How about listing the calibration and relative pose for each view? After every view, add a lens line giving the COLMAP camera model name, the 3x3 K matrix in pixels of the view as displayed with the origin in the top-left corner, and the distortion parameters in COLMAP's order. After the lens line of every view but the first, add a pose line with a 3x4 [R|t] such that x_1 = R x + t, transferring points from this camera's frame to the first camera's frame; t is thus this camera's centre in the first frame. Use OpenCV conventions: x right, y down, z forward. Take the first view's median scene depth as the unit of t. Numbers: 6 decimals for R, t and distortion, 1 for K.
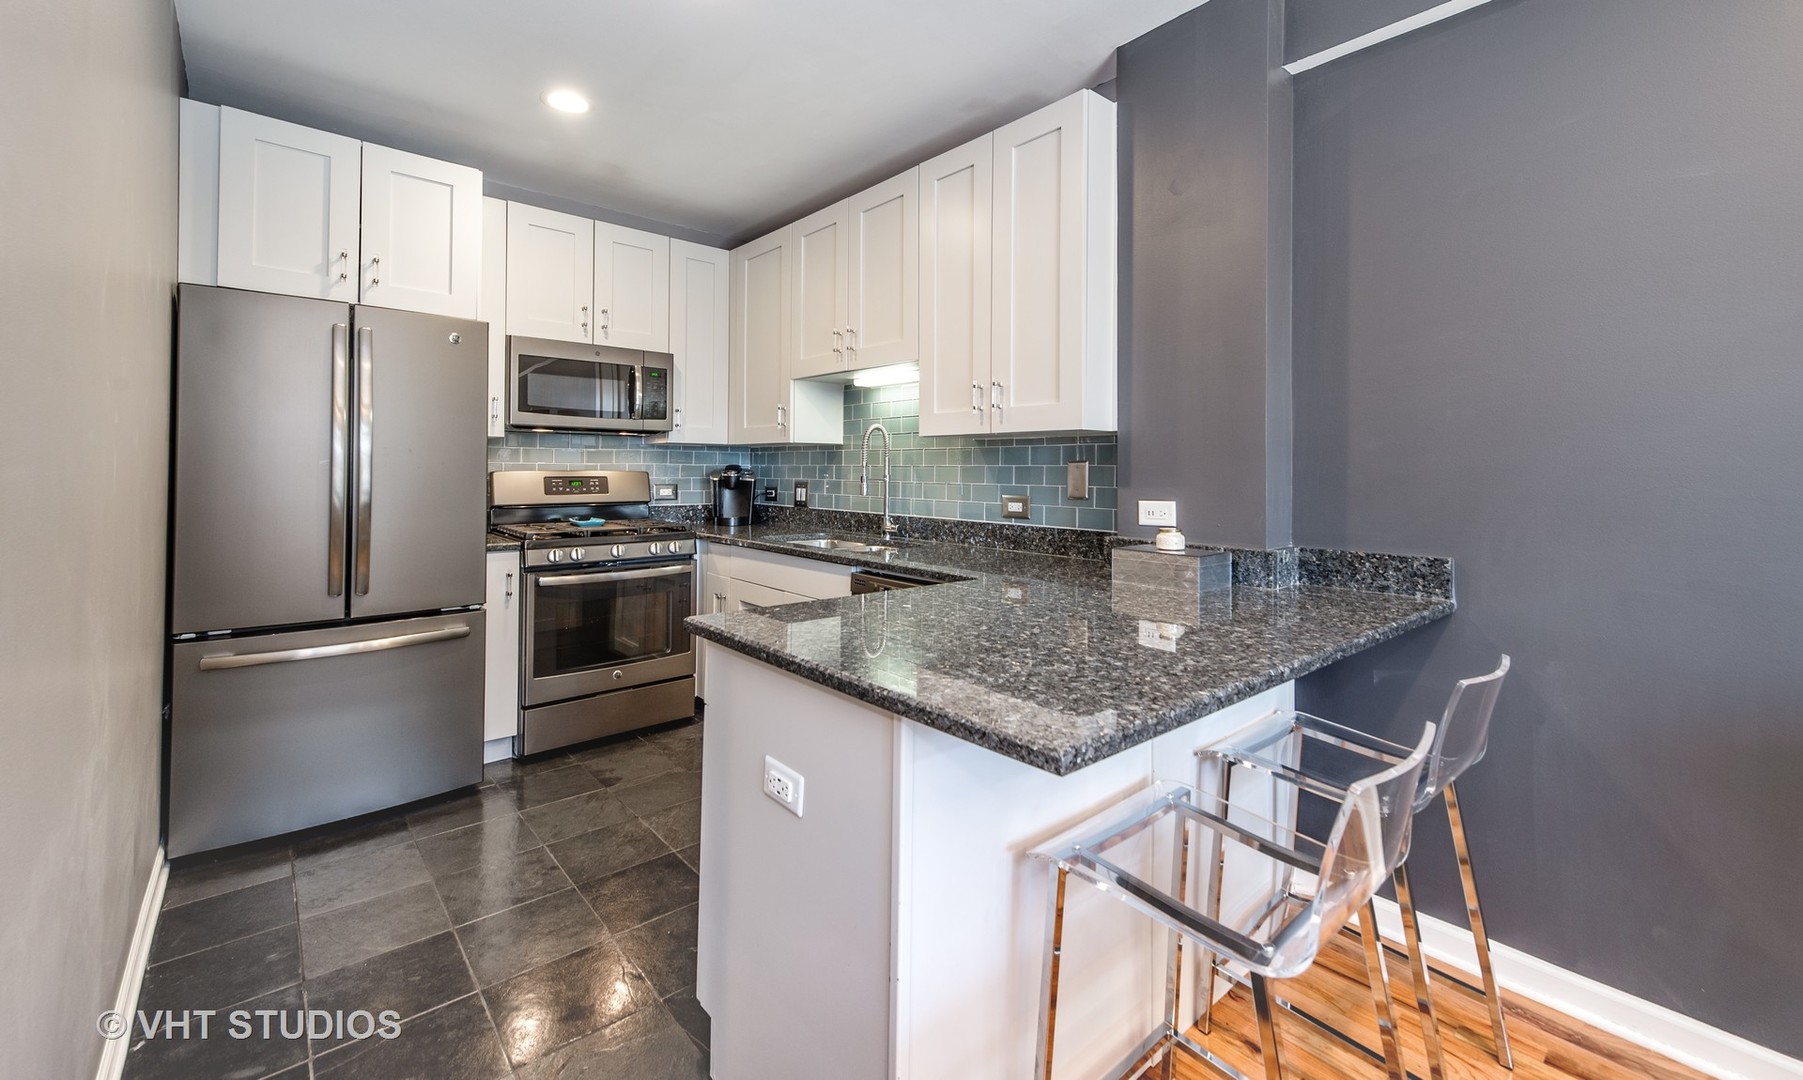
lens RADIAL K [[732.1, 0, 886.2], [0, 732.1, 466.0], [0, 0, 1]] dist [0.016743, 0.000084]
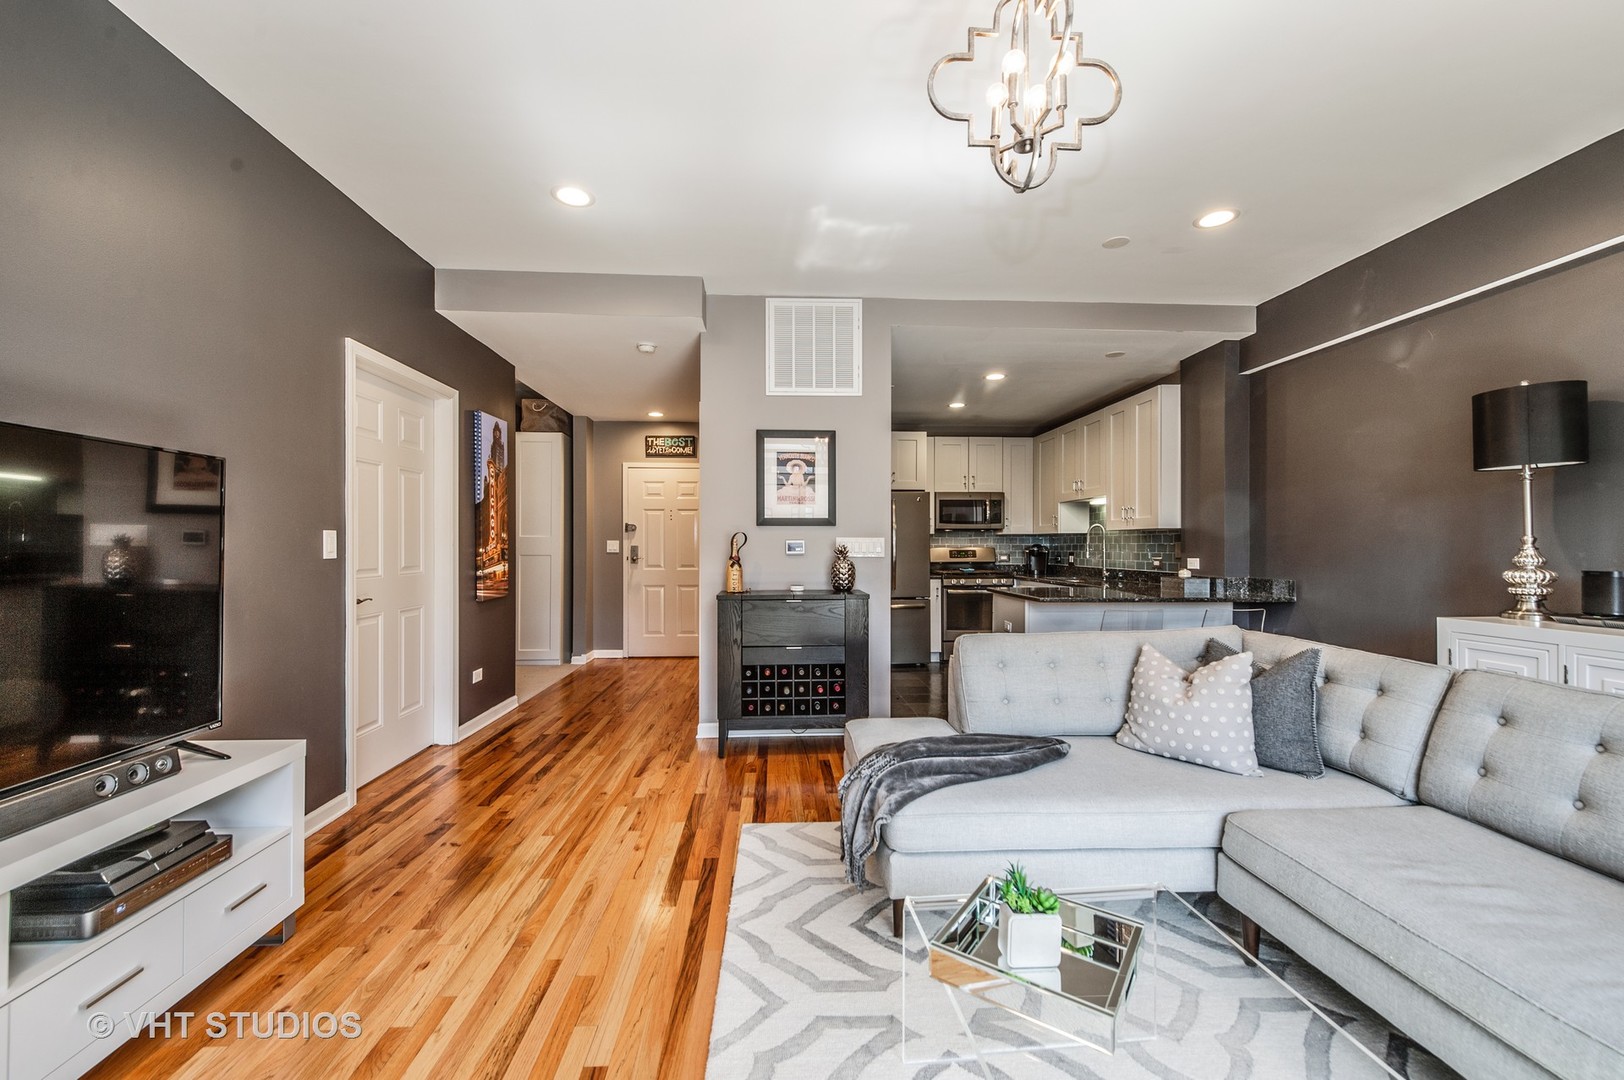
lens RADIAL K [[656.8, 0, 806.3], [0, 656.8, 542.1], [0, 0, 1]] dist [0.000356, -0.000033]
pose [[0.798418, -0.012554, -0.601972, 0.431007], [0.009208, 0.999920, -0.008641, 0.002122], [0.602033, 0.001356, 0.798470, -0.946907]]
